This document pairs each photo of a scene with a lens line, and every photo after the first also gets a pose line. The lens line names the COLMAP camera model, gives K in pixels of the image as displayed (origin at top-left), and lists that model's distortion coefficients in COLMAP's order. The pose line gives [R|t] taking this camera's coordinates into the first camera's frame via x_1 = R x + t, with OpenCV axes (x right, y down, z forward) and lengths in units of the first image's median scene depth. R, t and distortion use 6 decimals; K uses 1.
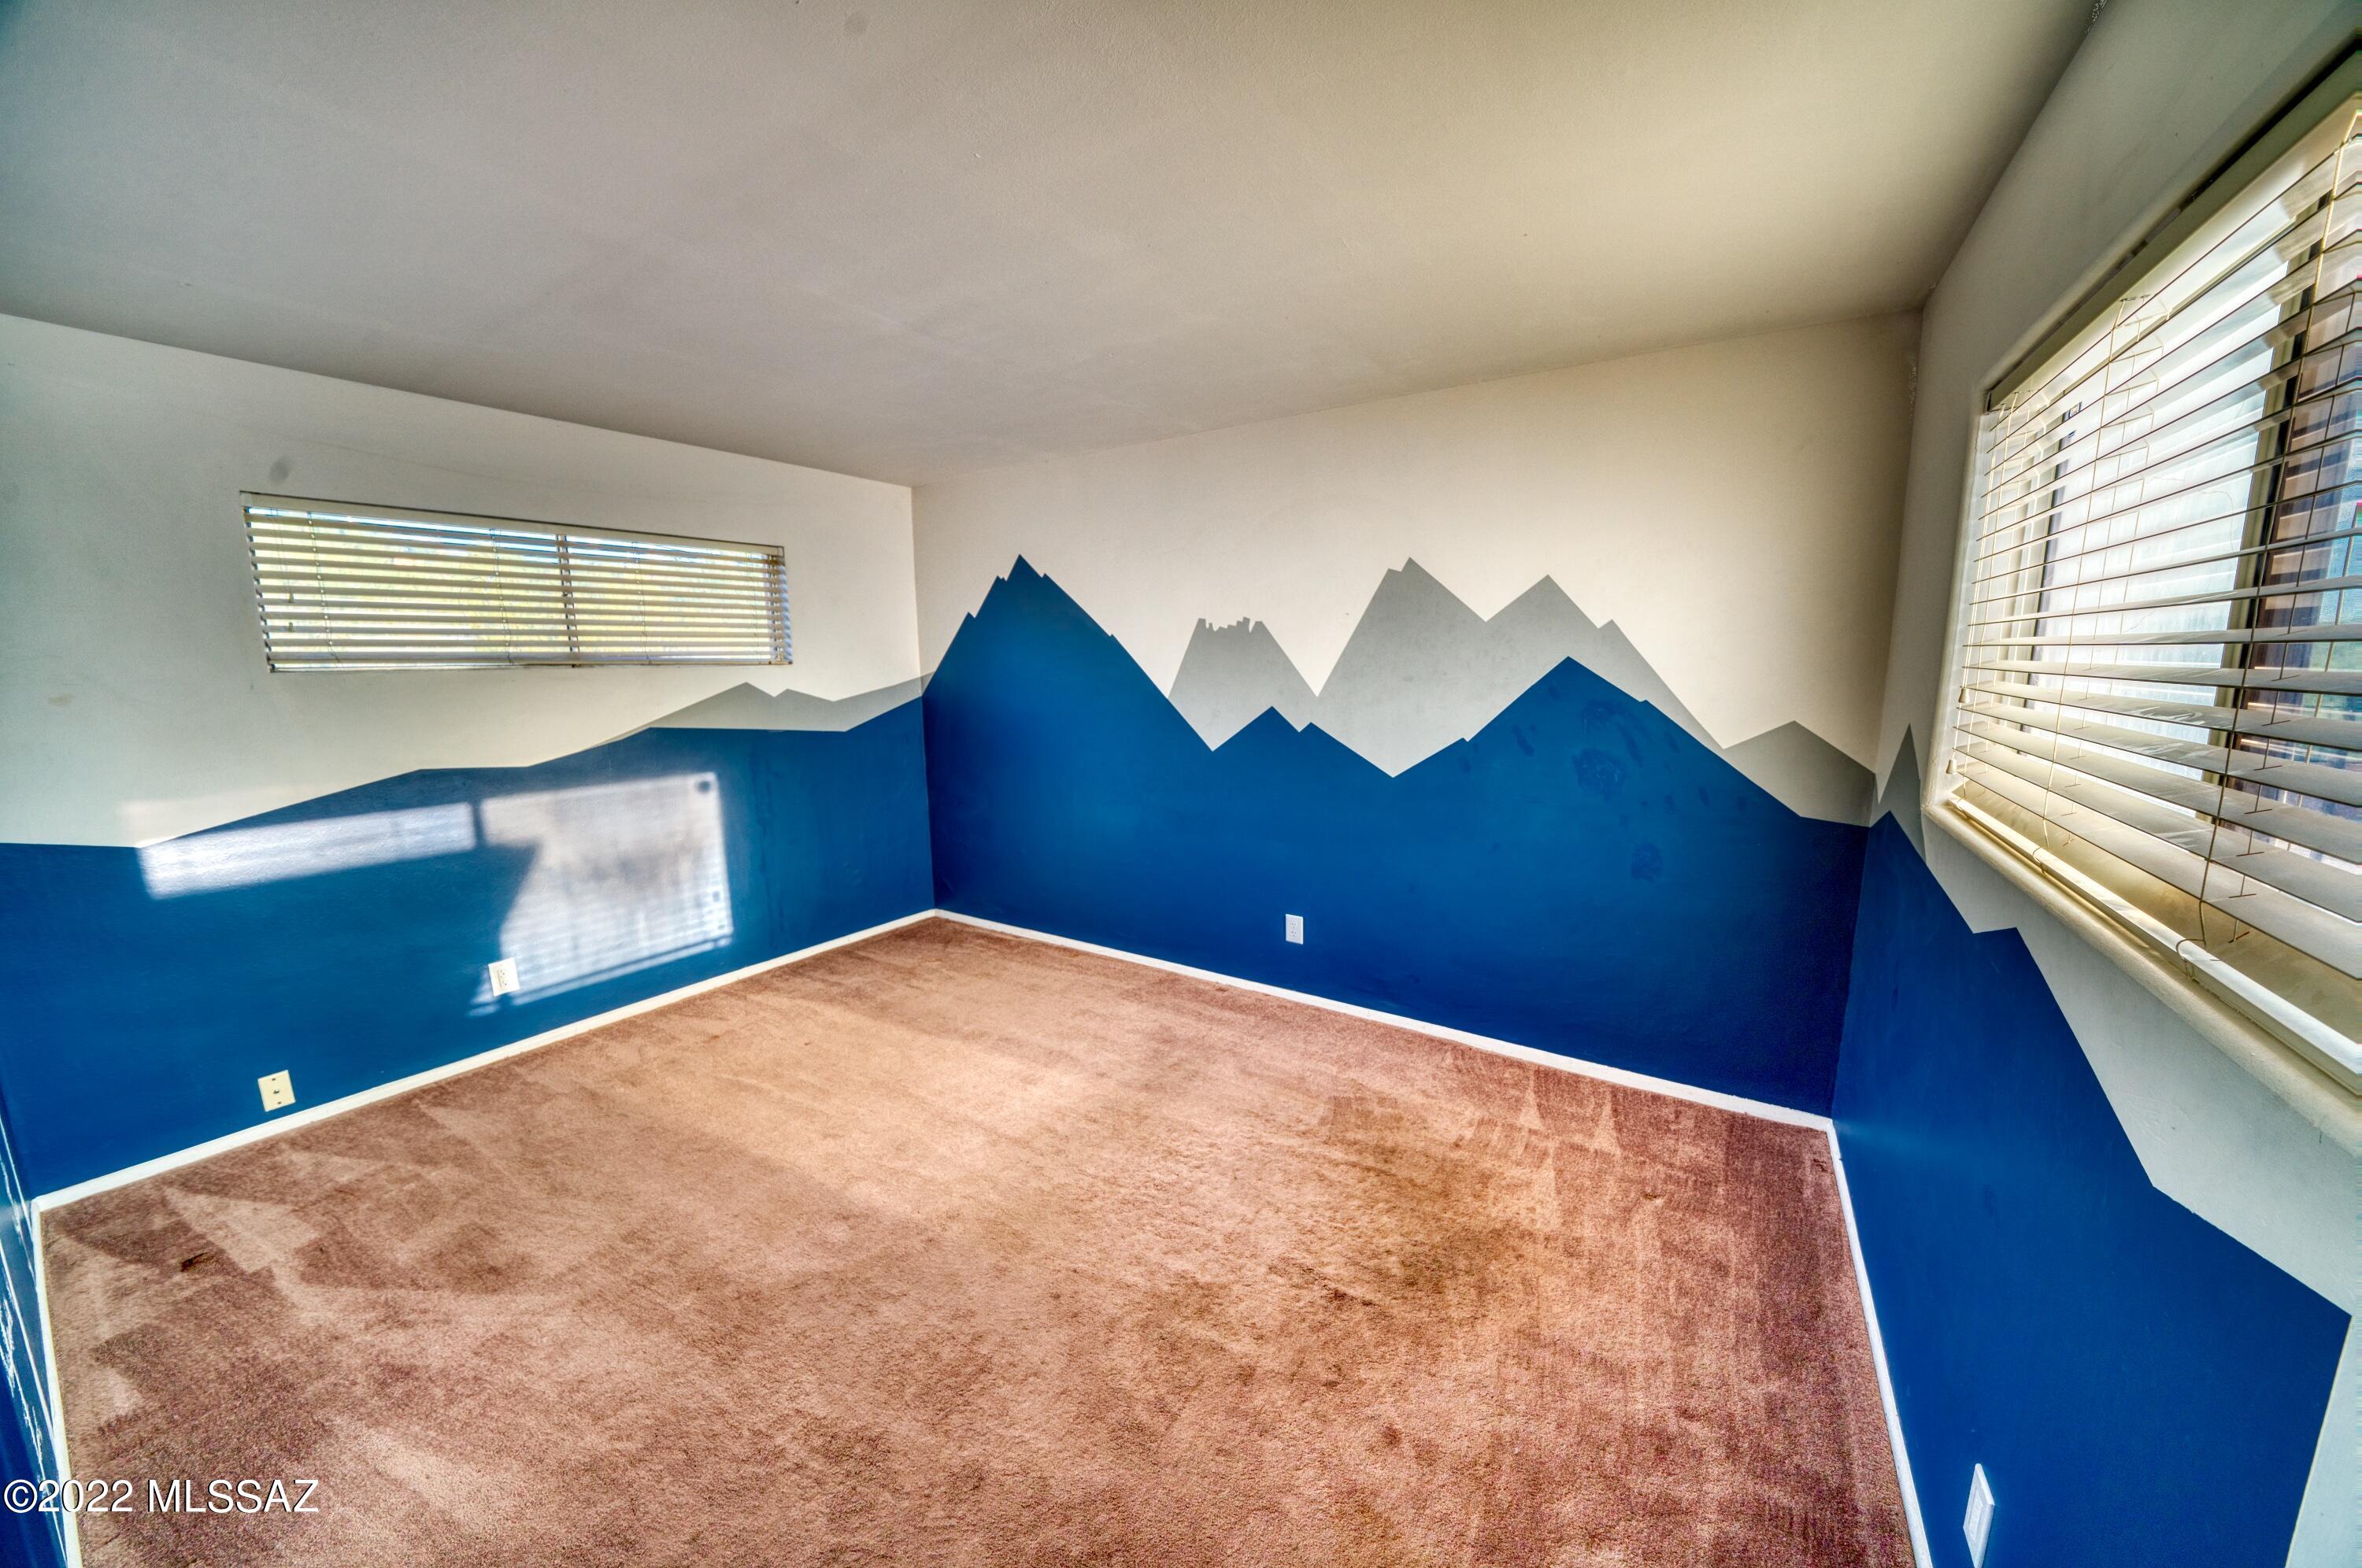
lens RADIAL K [[814.4, 0, 1177.8], [0, 814.4, 793.9], [0, 0, 1]] dist [-0.001445, 0.000060]
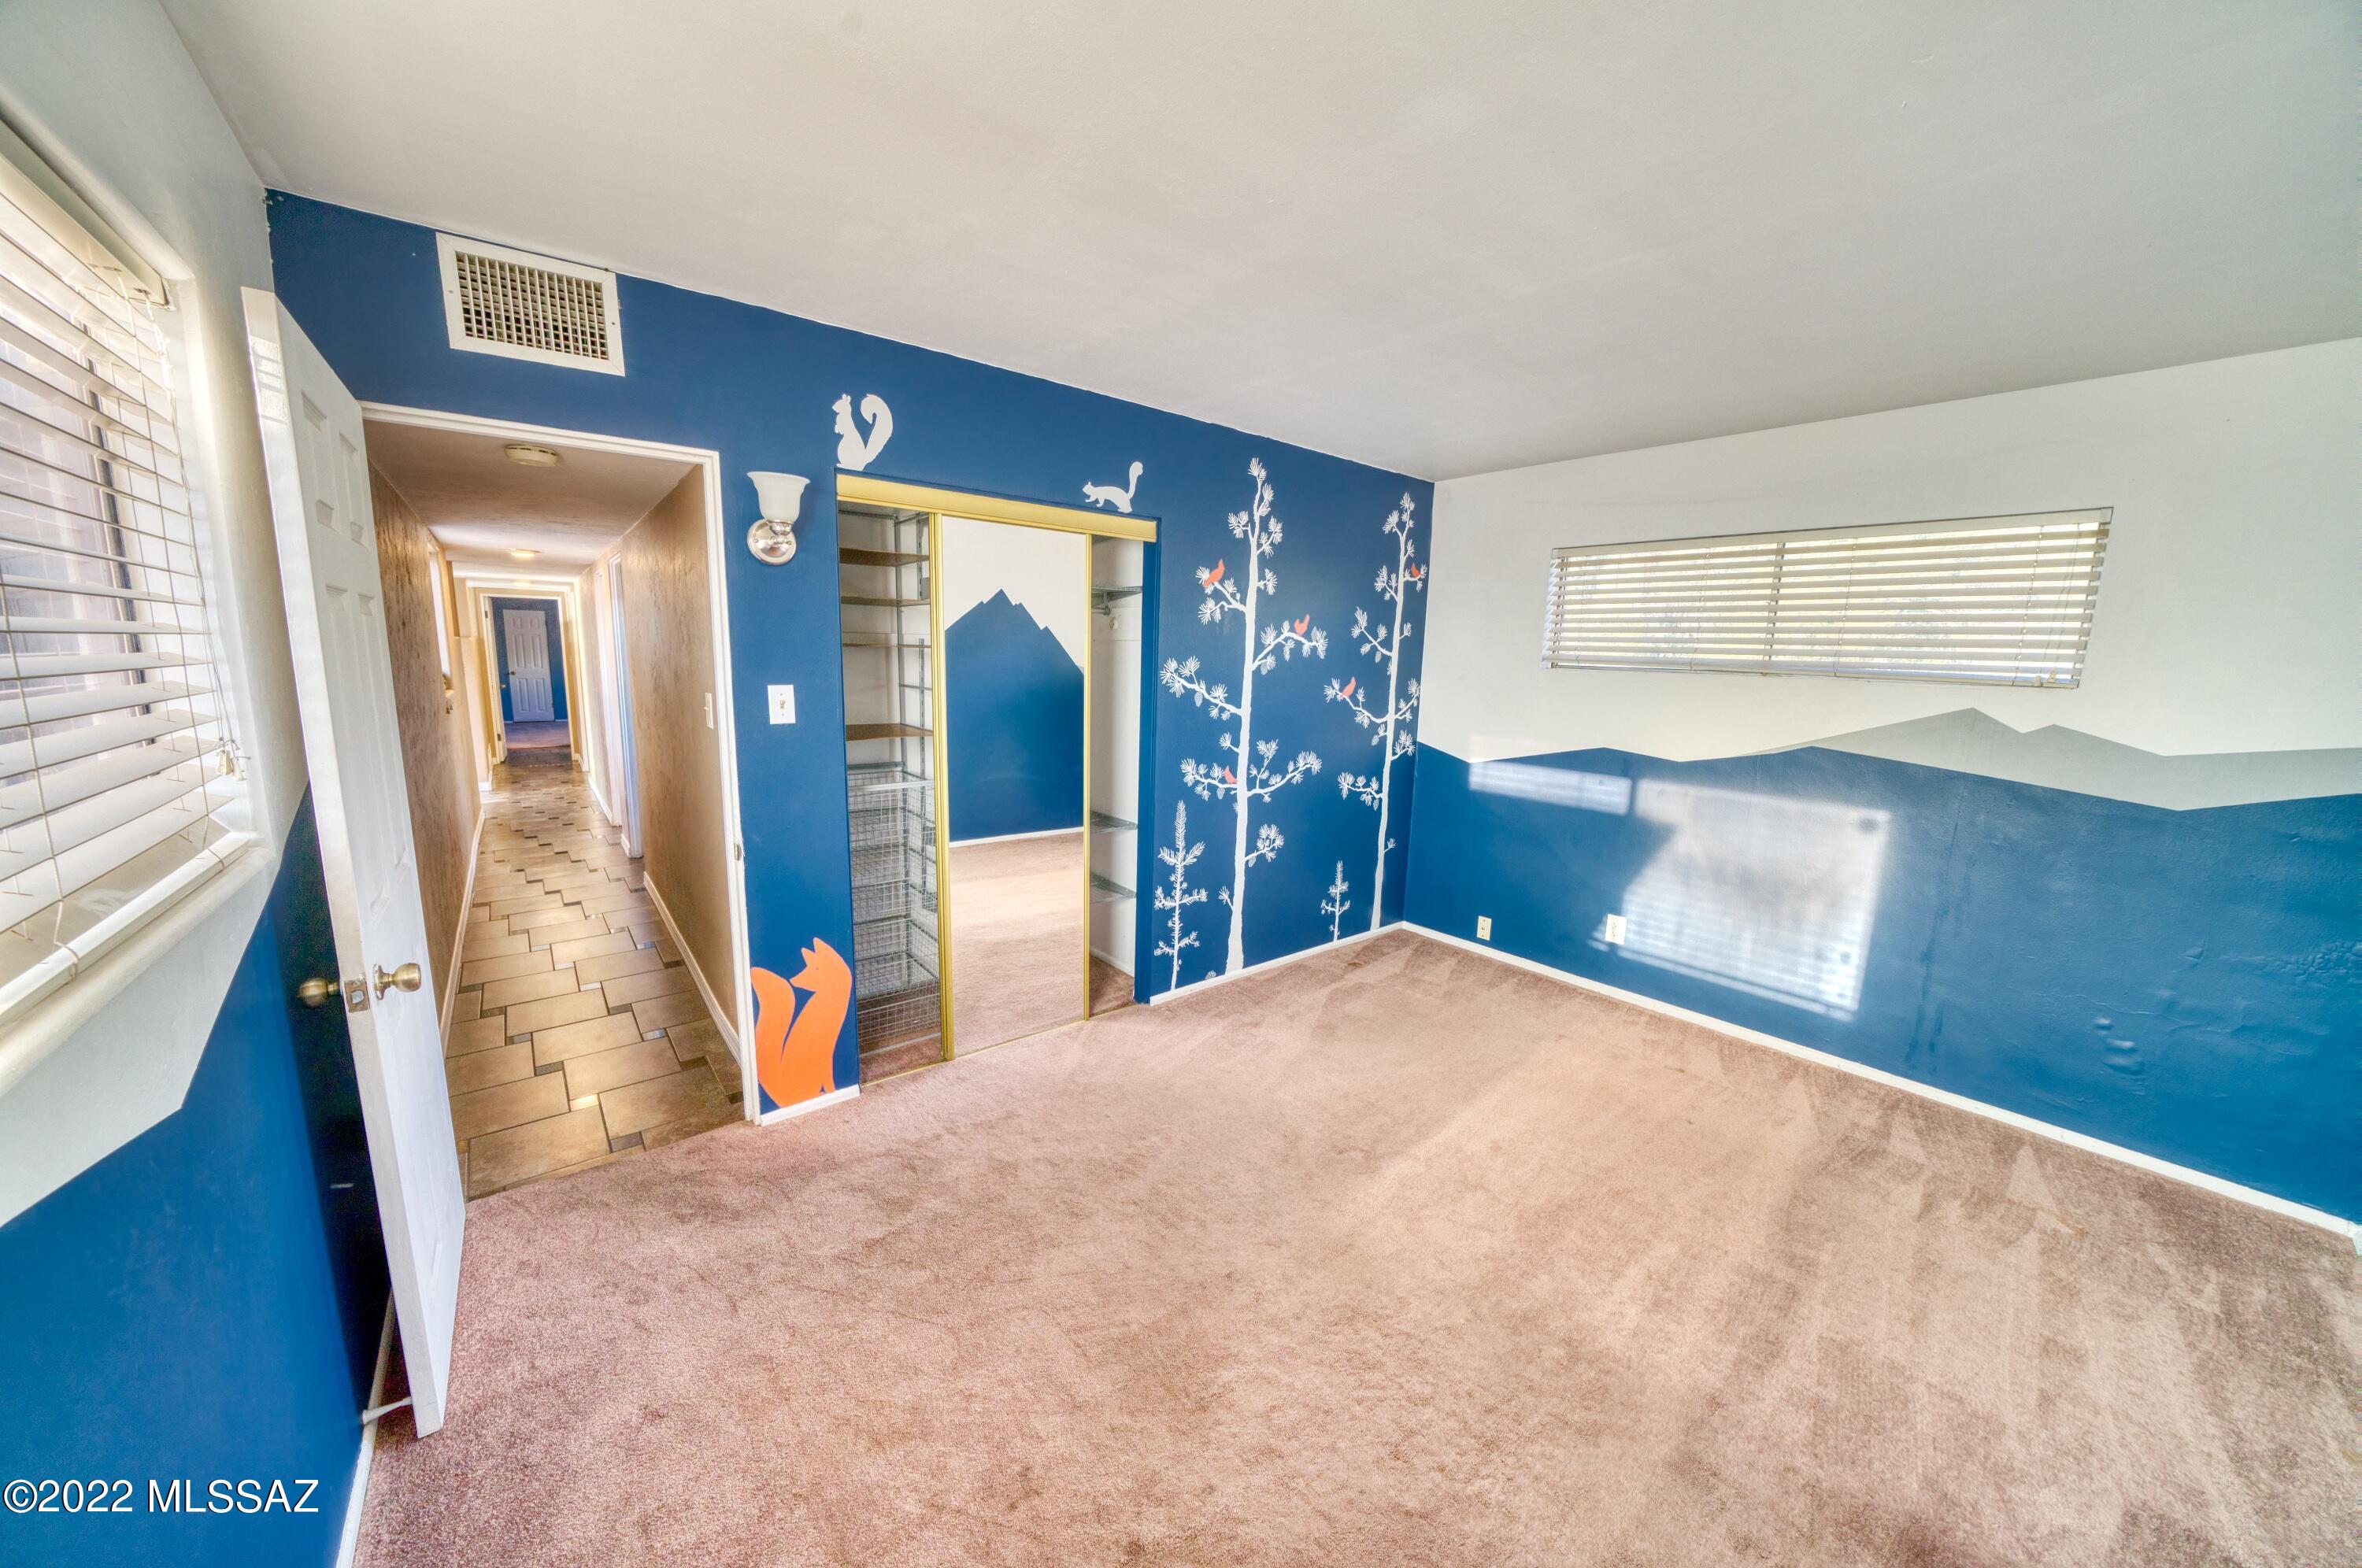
lens RADIAL K [[814.4, 0, 1176.1], [0, 814.4, 773.1], [0, 0, 1]] dist [-0.001445, 0.000060]
pose [[-0.276561, 0.143801, -0.950176, 0.429679], [-0.183312, 0.962692, 0.199050, -0.108054], [0.943351, 0.229228, -0.239882, 0.597376]]
